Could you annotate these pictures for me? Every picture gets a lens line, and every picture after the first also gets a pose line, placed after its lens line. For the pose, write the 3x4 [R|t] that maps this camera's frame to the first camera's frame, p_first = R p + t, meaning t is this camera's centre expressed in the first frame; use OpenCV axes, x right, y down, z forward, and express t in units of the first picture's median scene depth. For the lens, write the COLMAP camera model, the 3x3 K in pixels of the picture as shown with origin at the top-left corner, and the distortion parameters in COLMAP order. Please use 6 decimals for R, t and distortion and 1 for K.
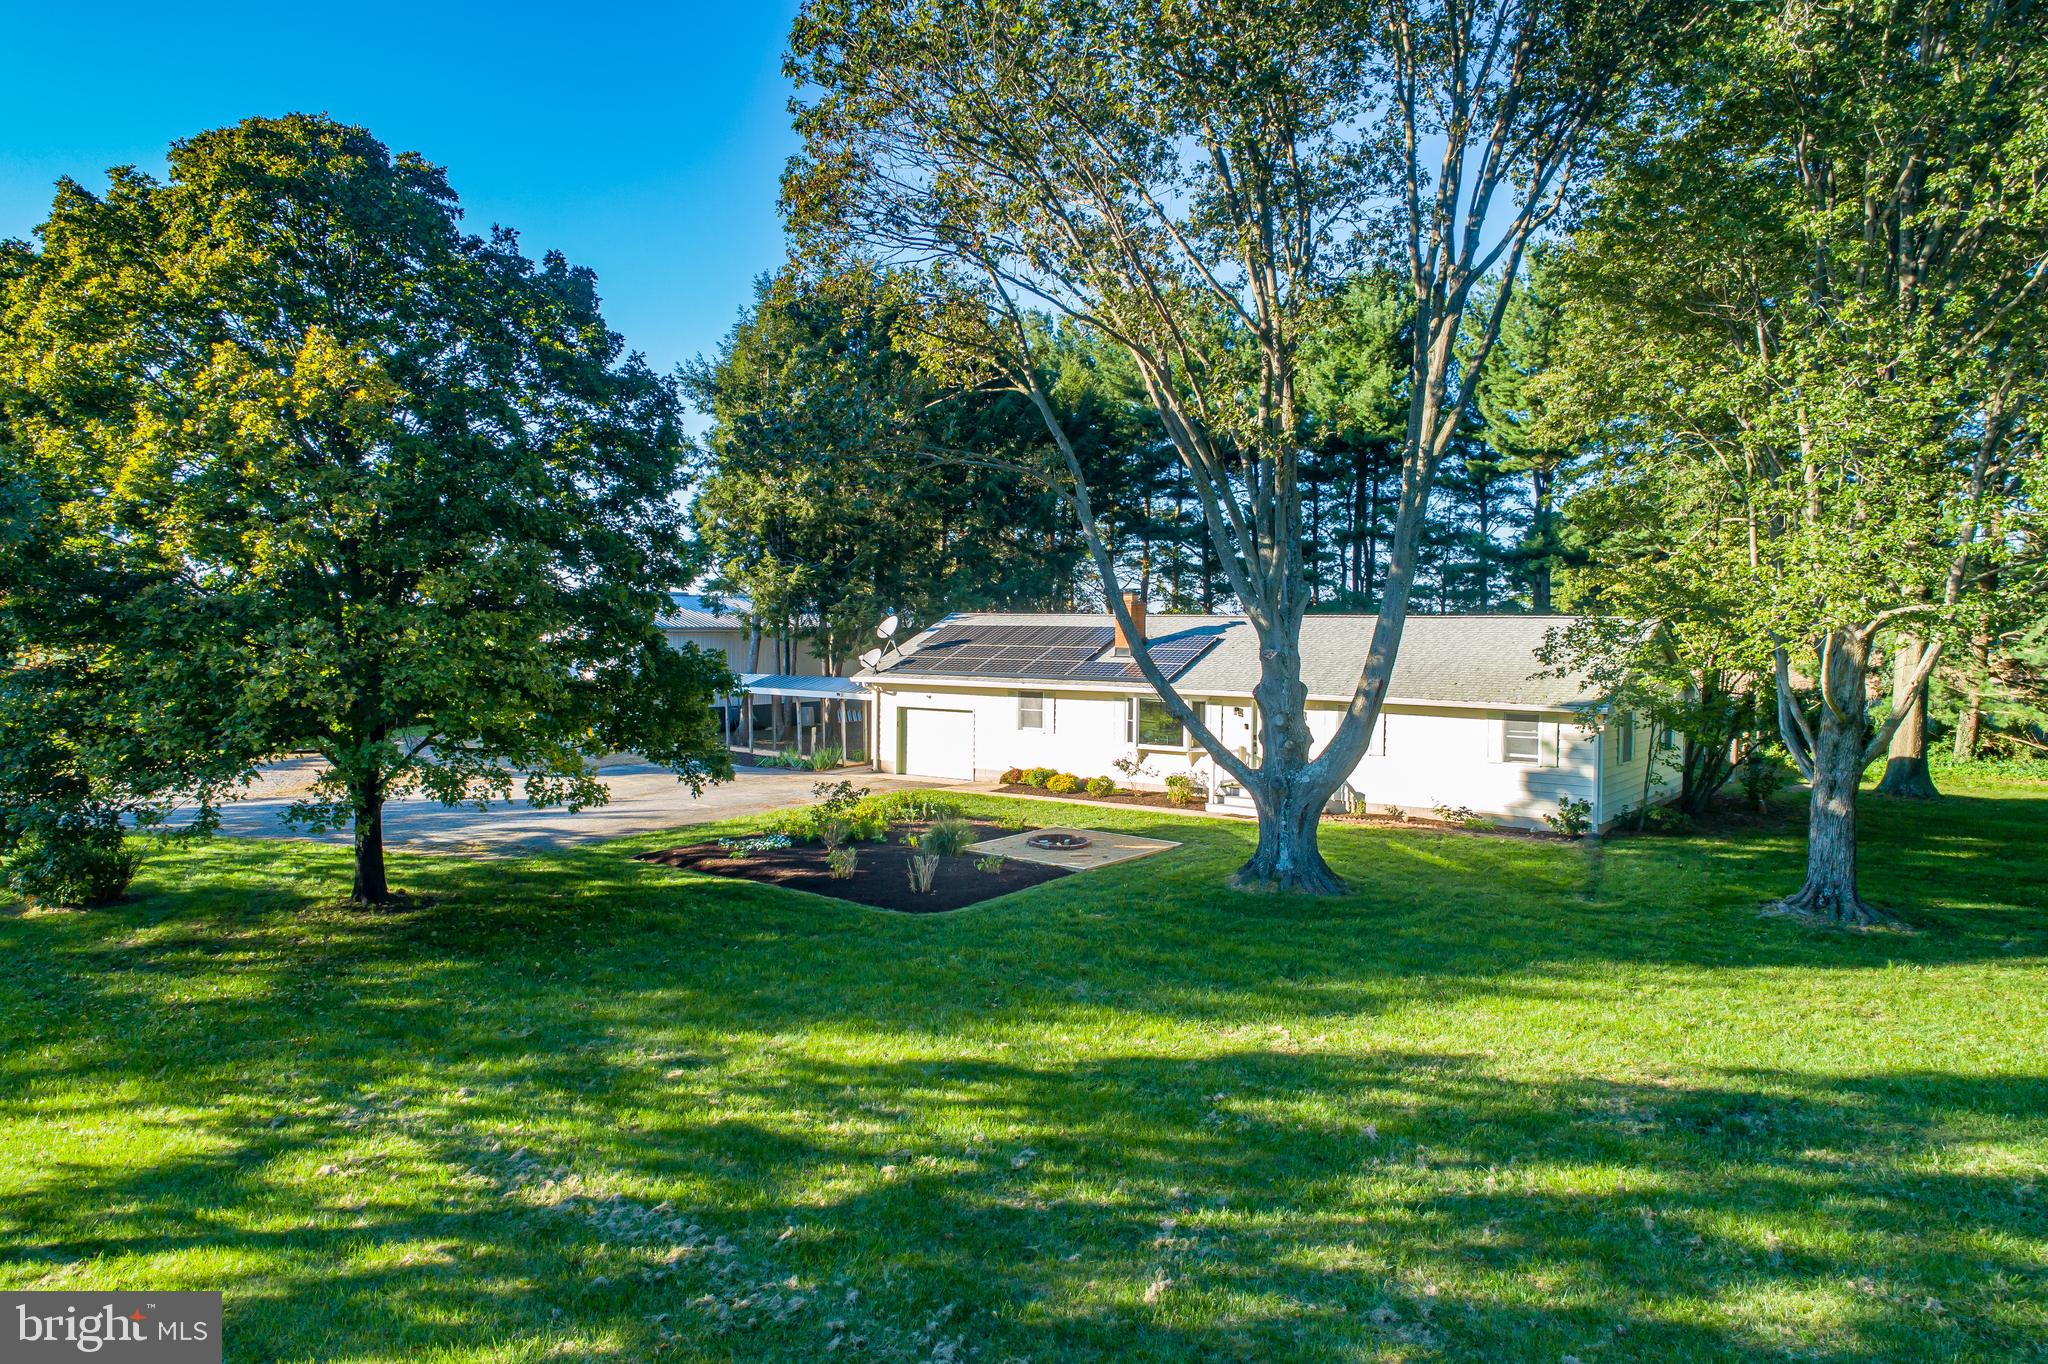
lens RADIAL K [[1389.8, 0, 1031.3], [0, 1389.8, 666.4], [0, 0, 1]] dist [0.020142, 0.001681]
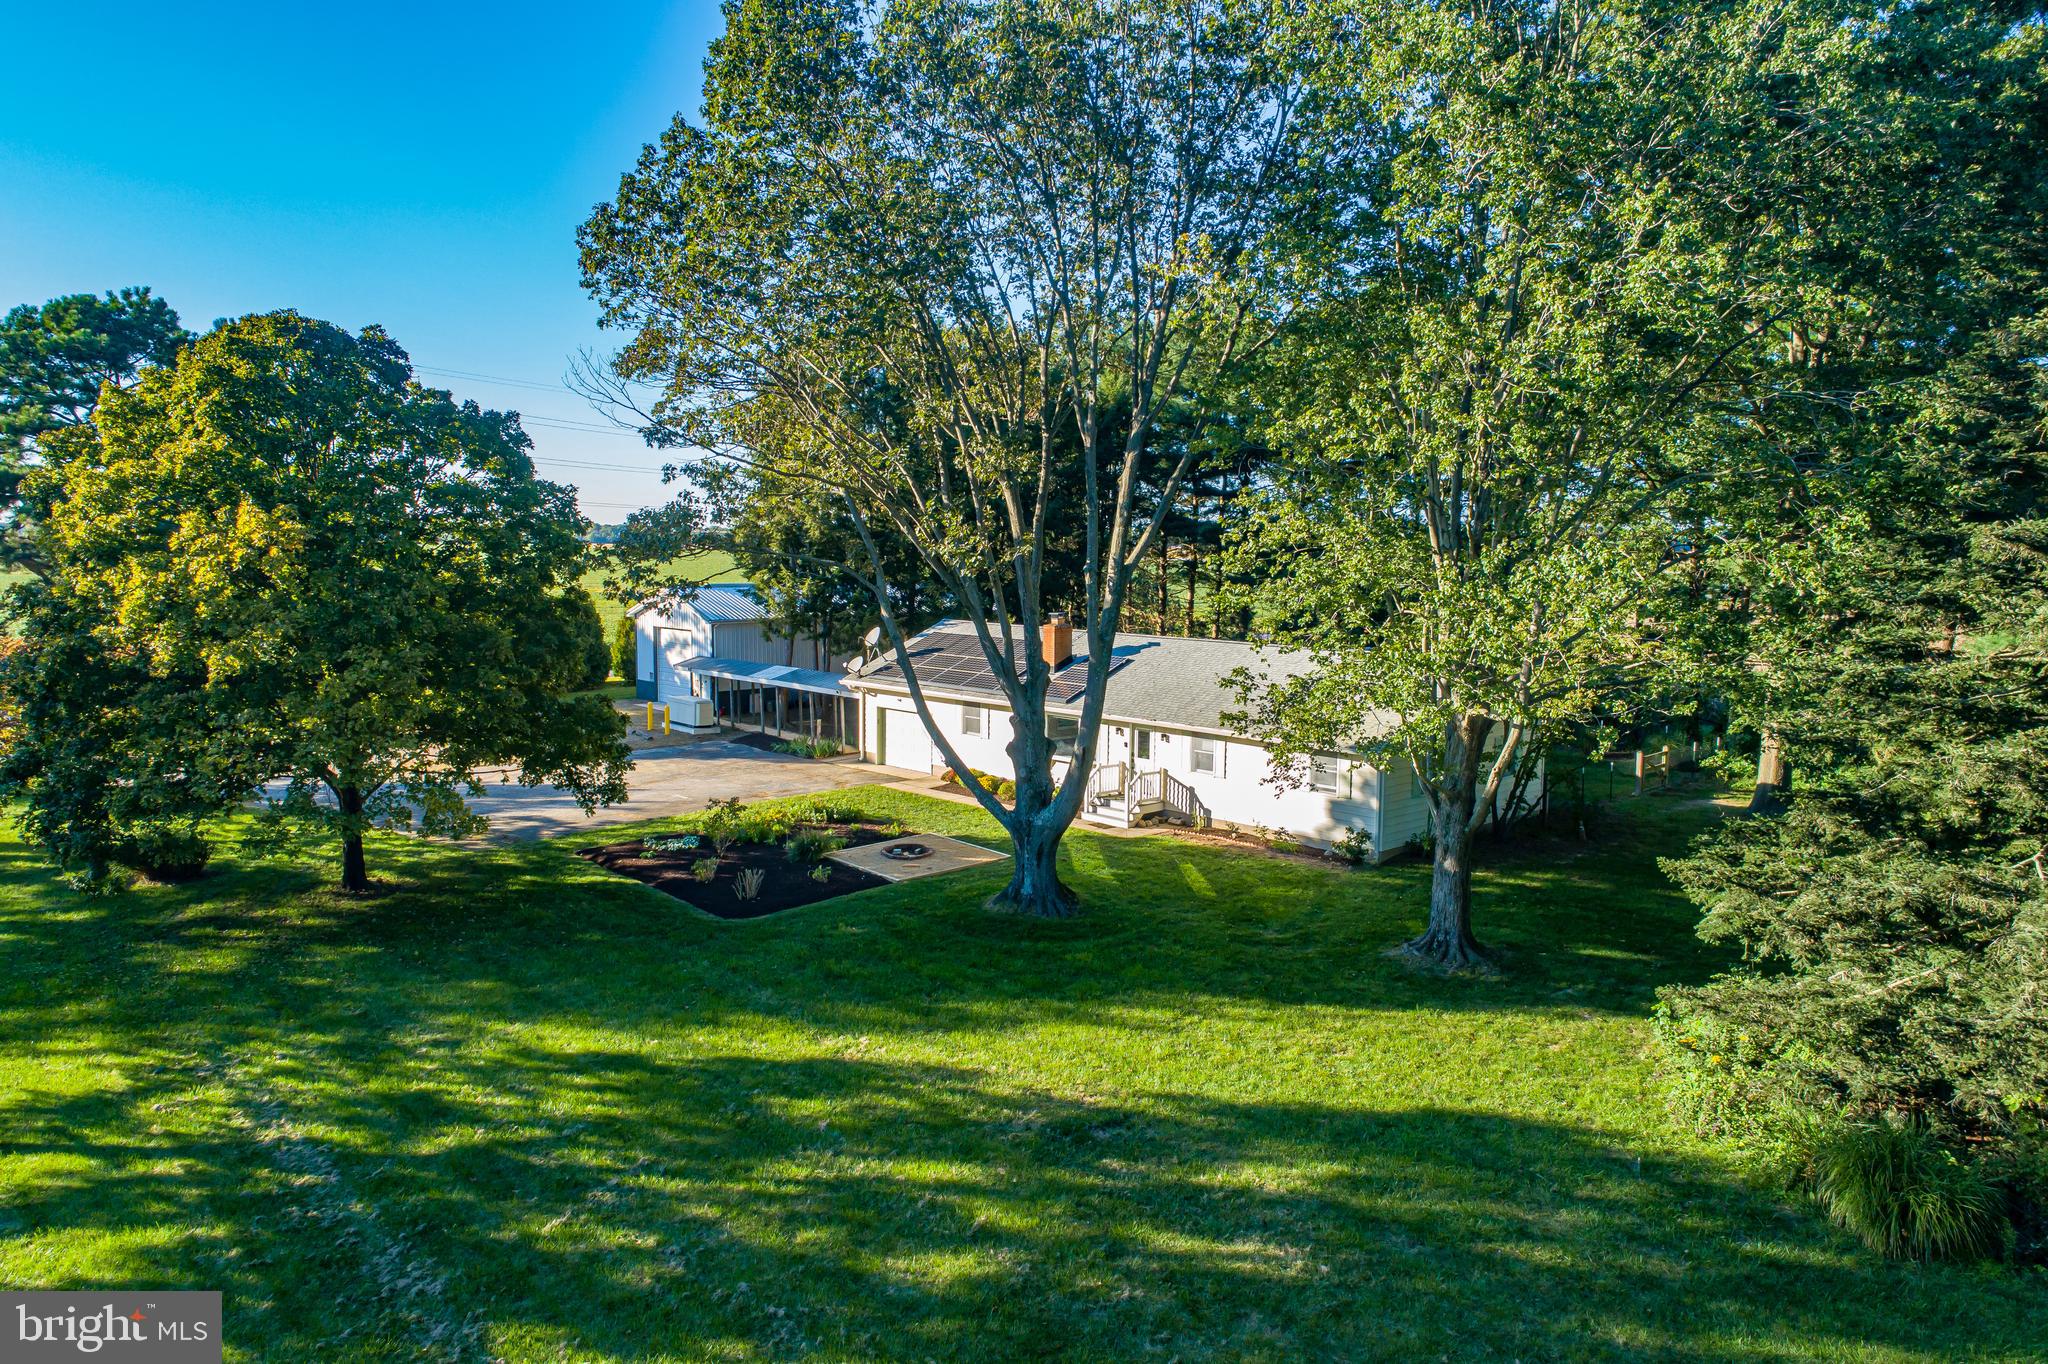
lens RADIAL K [[1389.8, 0, 1031.3], [0, 1389.8, 666.4], [0, 0, 1]] dist [0.020142, 0.001681]
pose [[0.984782, 0.014347, -0.173203, 0.389686], [-0.003951, 0.998178, 0.060215, -0.126729], [0.173751, -0.058614, 0.983044, -0.193328]]
